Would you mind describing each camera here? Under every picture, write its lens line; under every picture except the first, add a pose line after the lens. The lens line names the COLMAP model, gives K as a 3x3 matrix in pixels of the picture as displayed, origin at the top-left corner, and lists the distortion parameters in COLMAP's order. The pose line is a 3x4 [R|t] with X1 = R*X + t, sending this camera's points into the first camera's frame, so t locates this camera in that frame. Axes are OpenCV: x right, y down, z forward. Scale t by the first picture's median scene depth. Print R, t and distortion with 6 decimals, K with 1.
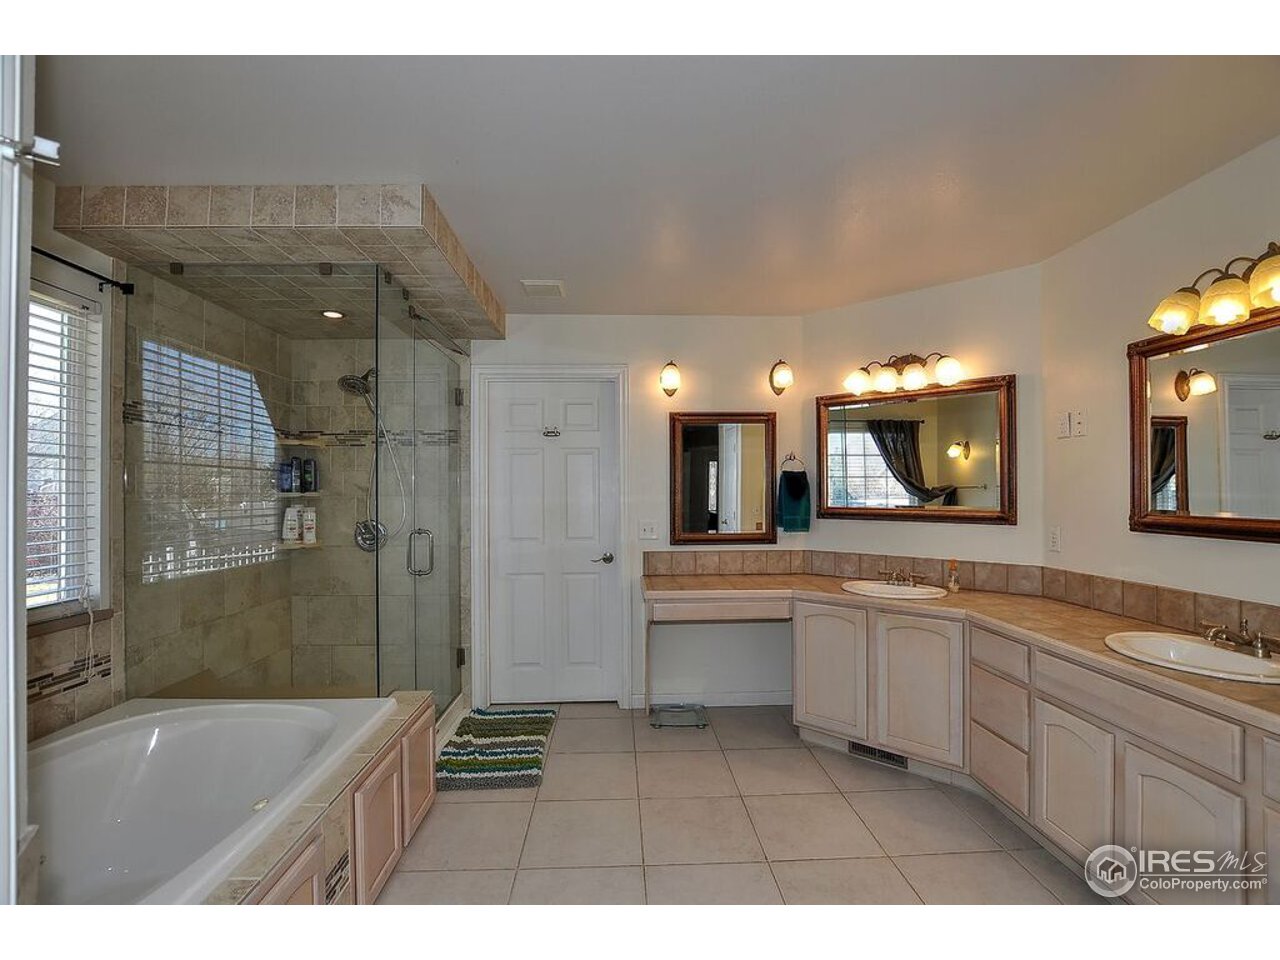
lens RADIAL K [[567.2, 0, 639.7], [0, 567.2, 486.0], [0, 0, 1]] dist [-0.027917, 0.002834]
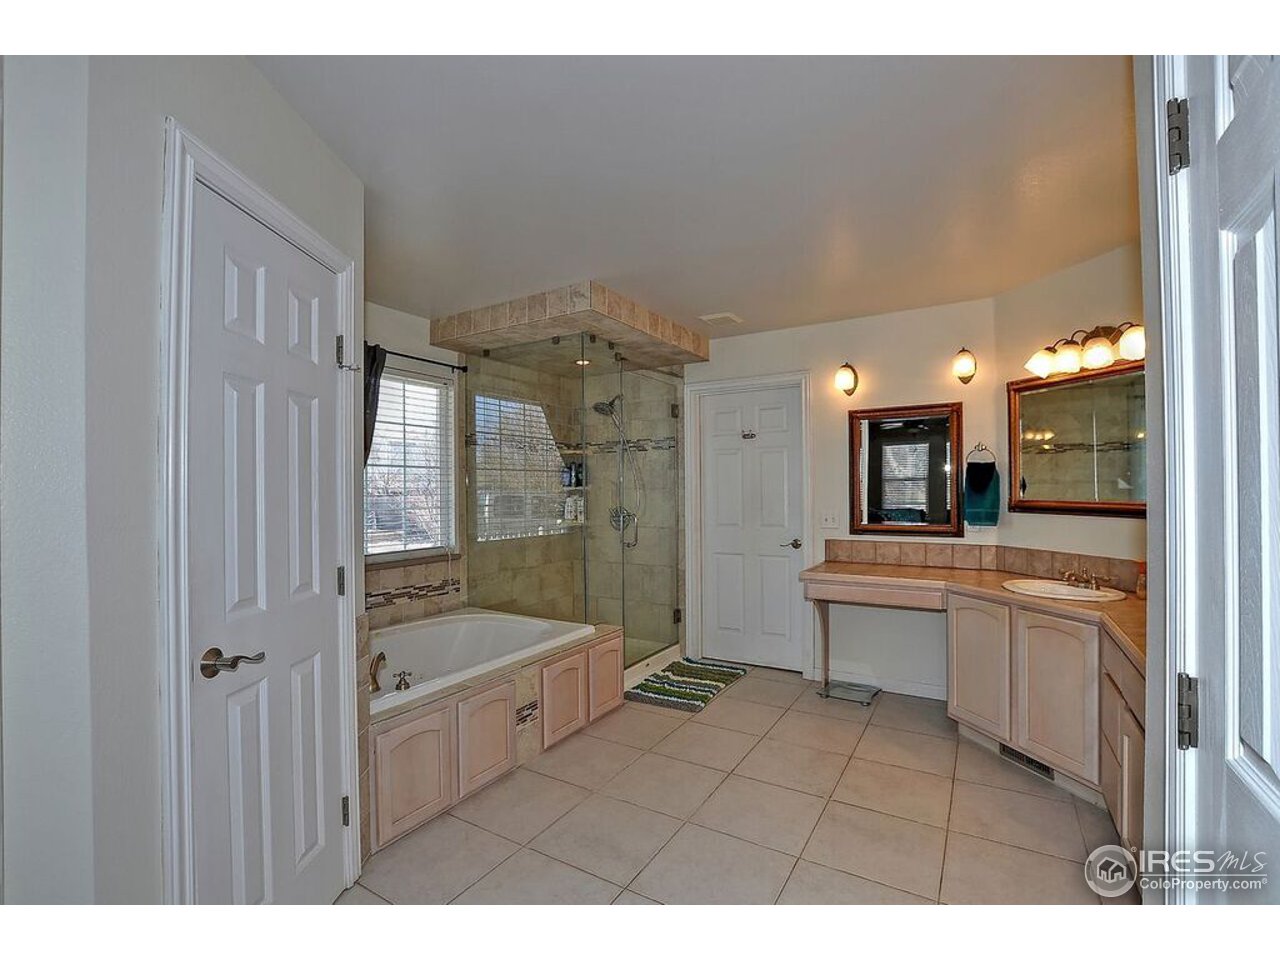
lens RADIAL K [[567.2, 0, 636.8], [0, 567.2, 483.7], [0, 0, 1]] dist [-0.027917, 0.002834]
pose [[0.833417, -0.007281, -0.552597, 0.343976], [0.011182, 0.999931, 0.003690, 0.000008], [0.552532, -0.009255, 0.833441, -0.123012]]
